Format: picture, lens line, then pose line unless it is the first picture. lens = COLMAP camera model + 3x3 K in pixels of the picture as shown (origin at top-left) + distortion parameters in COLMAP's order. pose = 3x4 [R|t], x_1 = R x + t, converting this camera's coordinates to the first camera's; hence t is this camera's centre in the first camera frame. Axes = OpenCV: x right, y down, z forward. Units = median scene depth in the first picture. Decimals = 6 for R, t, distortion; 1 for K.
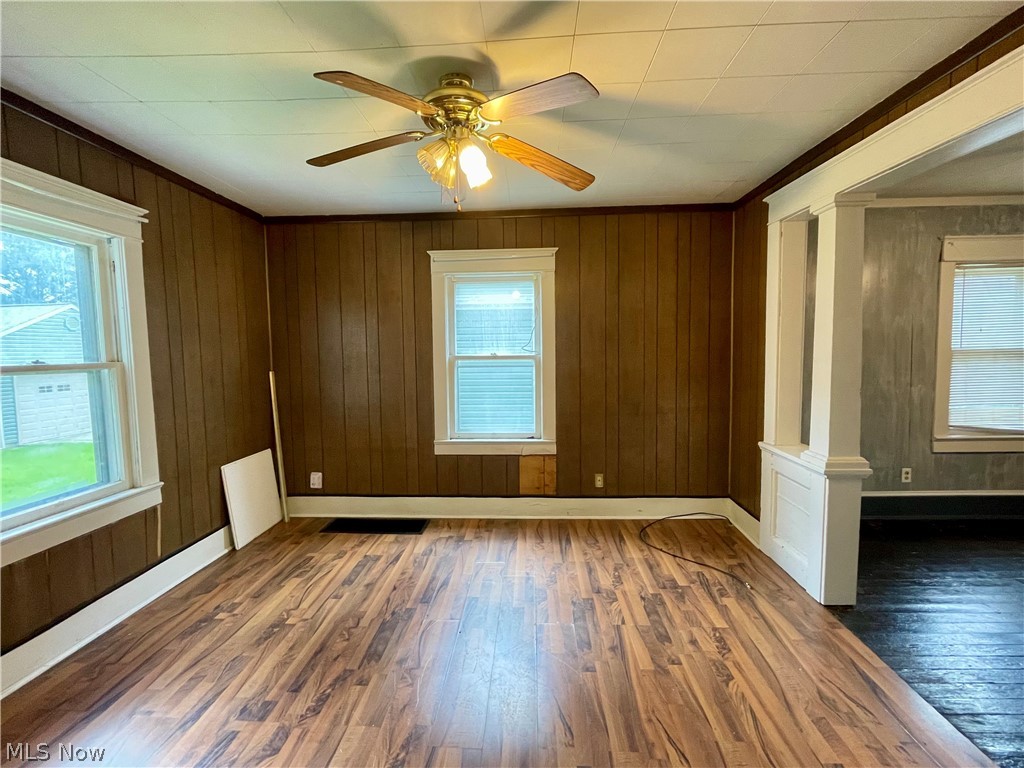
lens RADIAL K [[452.5, 0, 512.5], [0, 452.5, 385.2], [0, 0, 1]] dist [-0.002654, 0.001115]
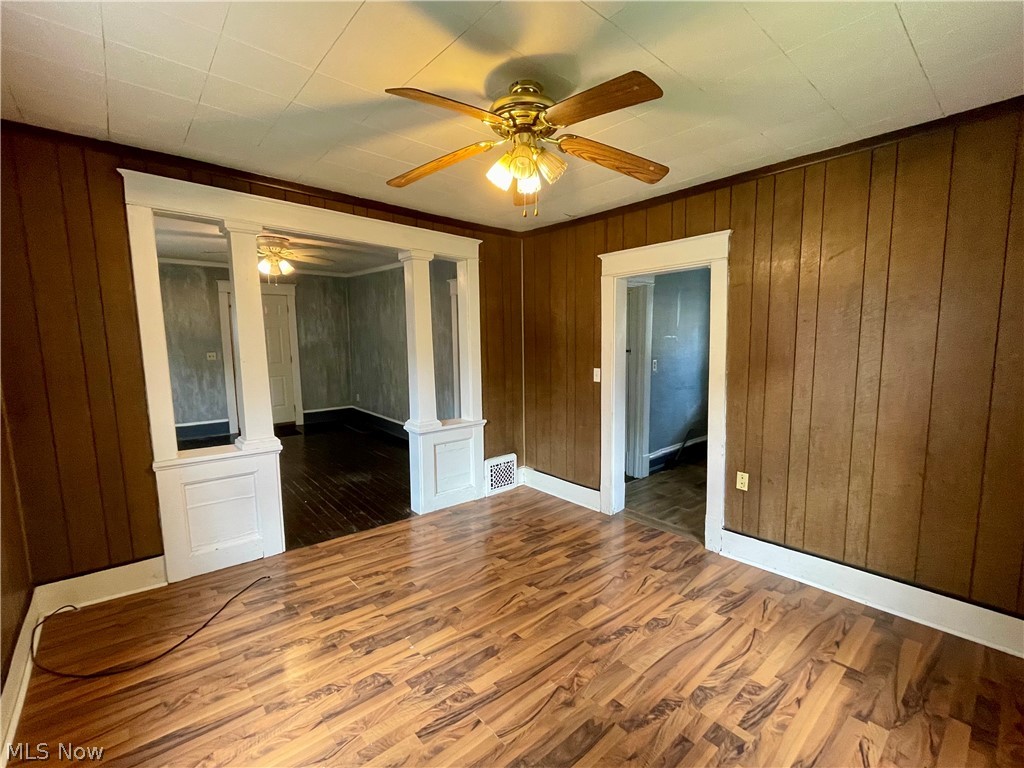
lens RADIAL K [[452.5, 0, 512.9], [0, 452.5, 385.4], [0, 0, 1]] dist [-0.002654, 0.001115]
pose [[-0.686715, -0.064480, 0.724062, -0.582085], [0.071887, 0.985152, 0.155909, -0.114671], [-0.723364, 0.159115, -0.671883, 1.190748]]
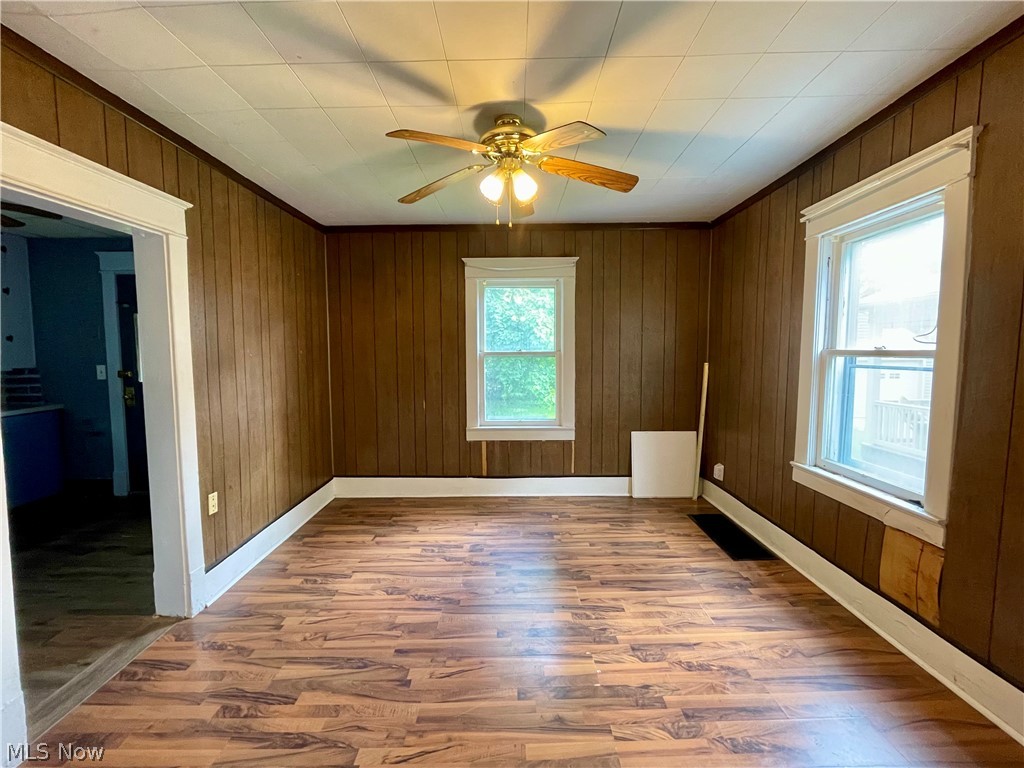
lens RADIAL K [[452.5, 0, 512.6], [0, 452.5, 384.9], [0, 0, 1]] dist [-0.002654, 0.001115]
pose [[0.043670, 0.083835, -0.995522, 0.749288], [-0.071687, 0.994167, 0.080576, -0.044662], [0.996471, 0.067847, 0.049426, 0.657993]]
